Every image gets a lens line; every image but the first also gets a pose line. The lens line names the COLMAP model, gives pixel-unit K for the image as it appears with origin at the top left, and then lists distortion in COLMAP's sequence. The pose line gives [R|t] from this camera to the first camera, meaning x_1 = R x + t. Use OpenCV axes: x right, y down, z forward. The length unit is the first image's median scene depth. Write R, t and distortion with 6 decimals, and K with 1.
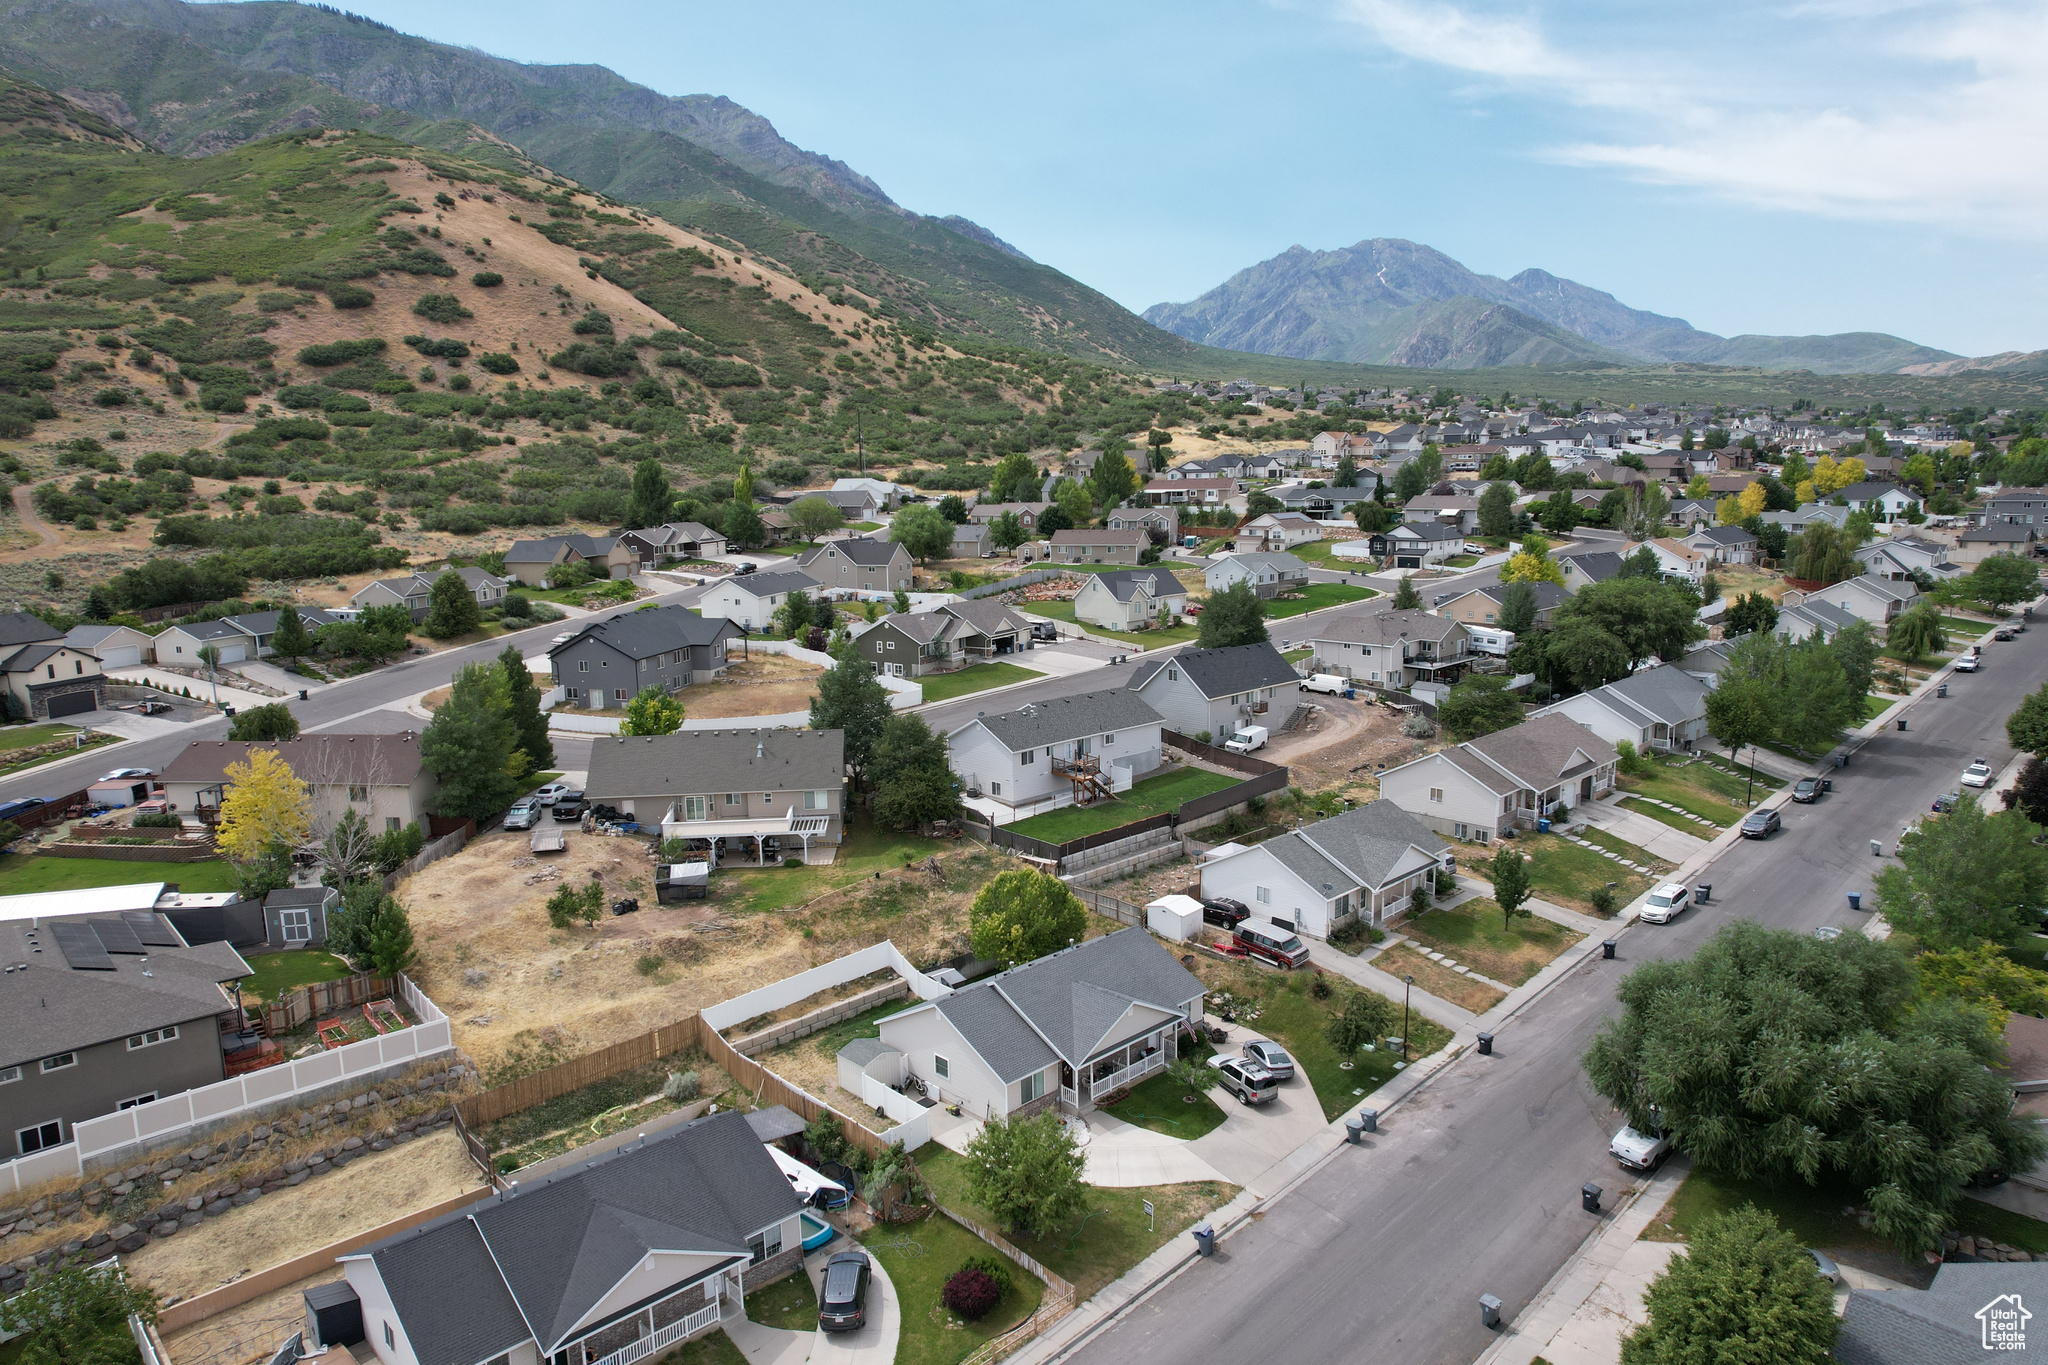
lens RADIAL K [[1306.0, 0, 1022.6], [0, 1306.0, 703.4], [0, 0, 1]] dist [-0.065043, 0.054080]
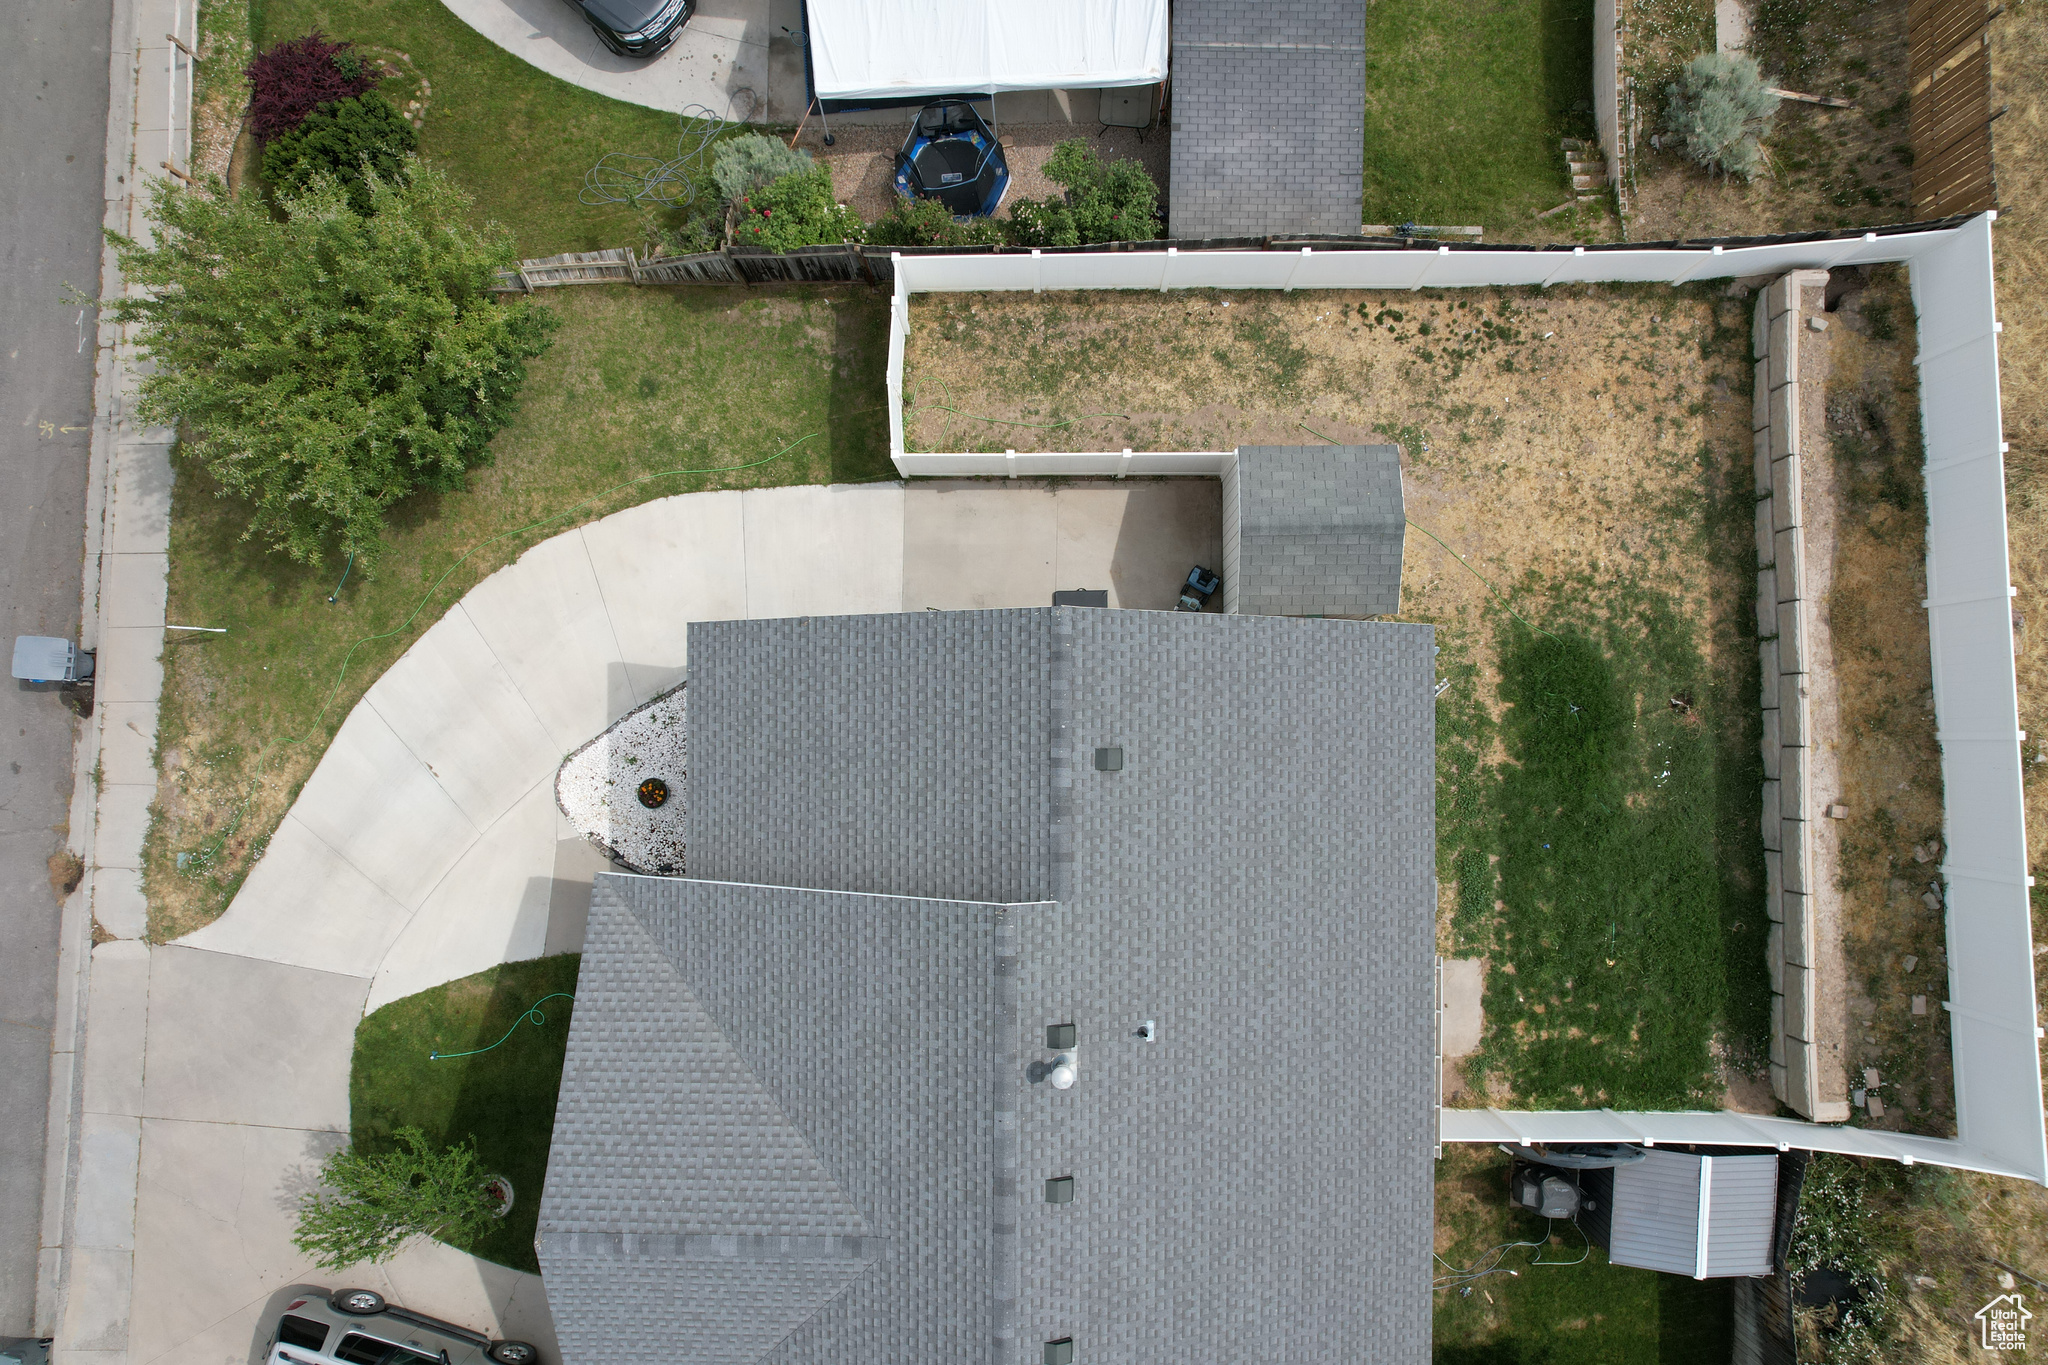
lens RADIAL K [[1337.4, 0, 1024.0], [0, 1337.4, 682.5], [0, 0, 1]] dist [-0.102009, 0.101181]
pose [[-0.697953, 0.716042, 0.012036, -0.009033], [-0.096745, -0.110927, 0.989109, -0.001659], [0.709578, 0.689187, 0.146695, 0.155144]]
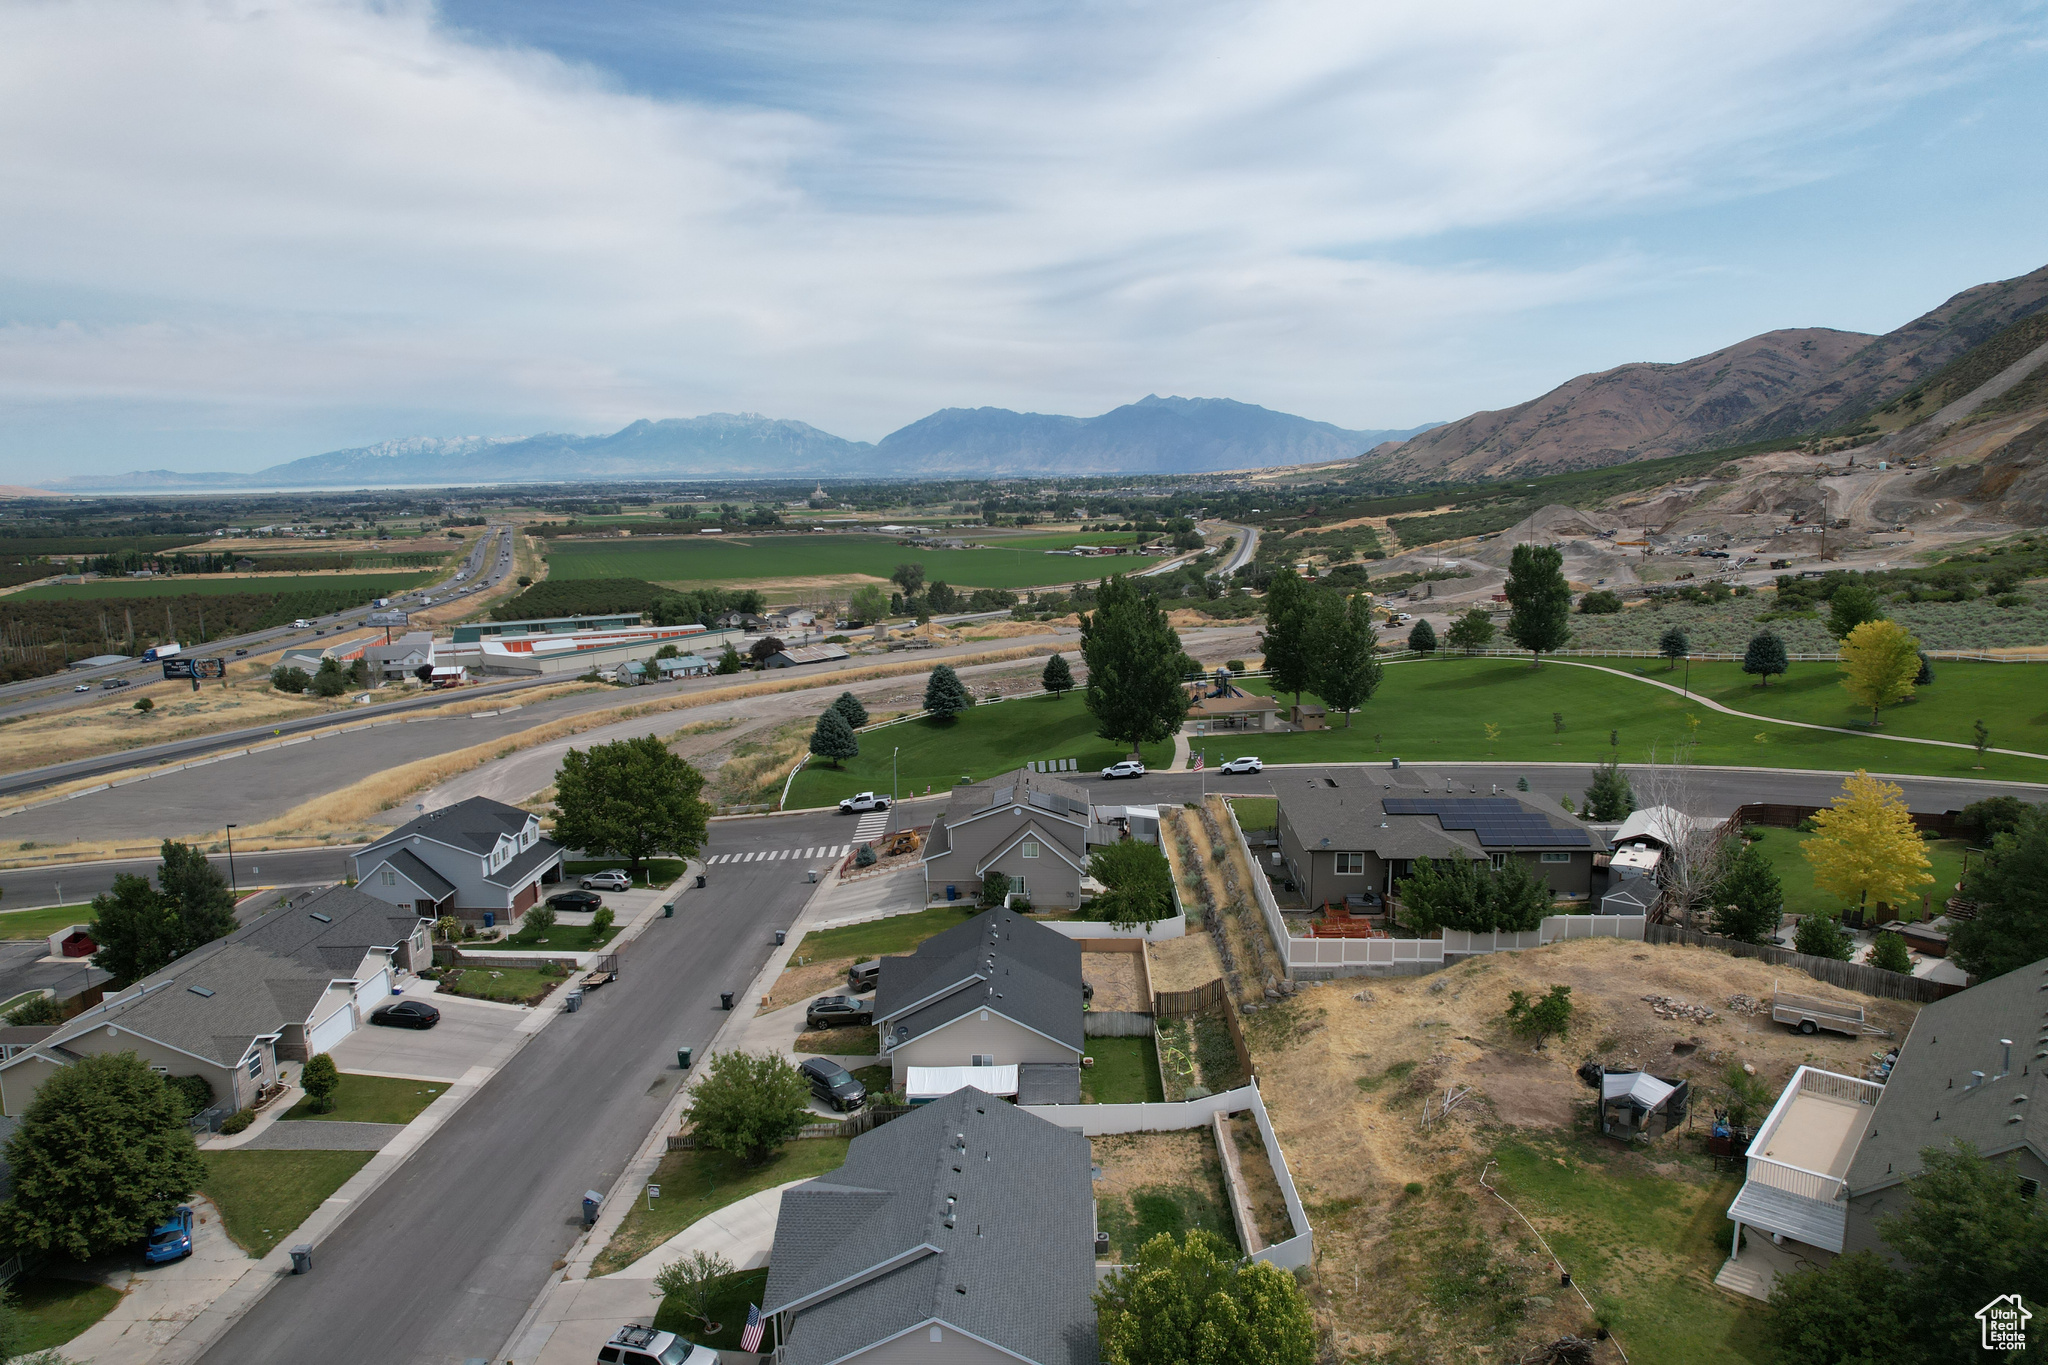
lens RADIAL K [[1307.1, 0, 1024.0], [0, 1307.1, 682.5], [0, 0, 1]] dist [-0.064483, 0.052385]
pose [[-0.716720, 0.142381, -0.682671, 0.072076], [-0.098830, 0.948316, 0.301544, -0.044828], [0.690322, 0.283591, -0.665606, 0.242846]]
